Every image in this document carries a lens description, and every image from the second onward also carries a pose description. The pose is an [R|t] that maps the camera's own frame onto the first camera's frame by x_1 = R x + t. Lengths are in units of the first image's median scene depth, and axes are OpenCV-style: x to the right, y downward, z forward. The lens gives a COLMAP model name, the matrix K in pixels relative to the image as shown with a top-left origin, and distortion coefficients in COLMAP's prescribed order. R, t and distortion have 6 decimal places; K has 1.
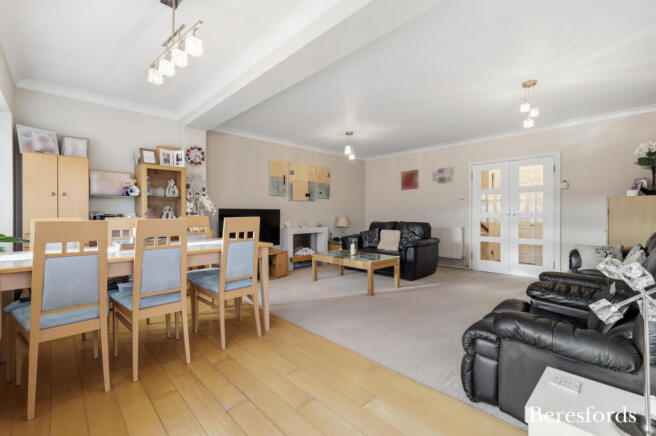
lens RADIAL K [[287.1, 0, 328.5], [0, 287.1, 215.9], [0, 0, 1]] dist [0.000799, -0.000274]
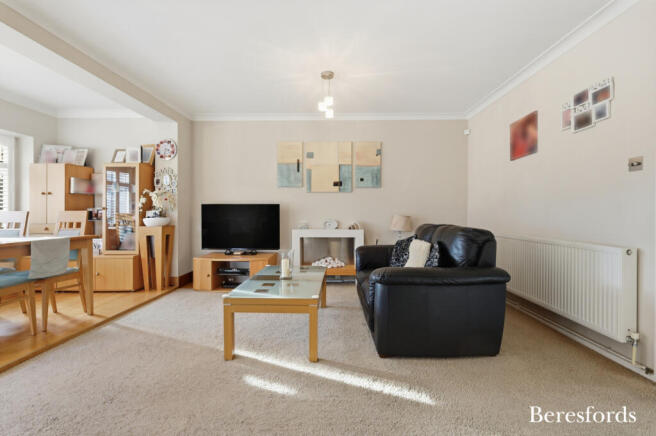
lens RADIAL K [[287.1, 0, 328.5], [0, 287.1, 215.9], [0, 0, 1]] dist [0.000799, -0.000274]
pose [[0.707214, 0.010400, -0.706923, 0.449269], [-0.008626, 0.999944, 0.006082, 0.003227], [0.706947, 0.001796, 0.707264, 0.512494]]
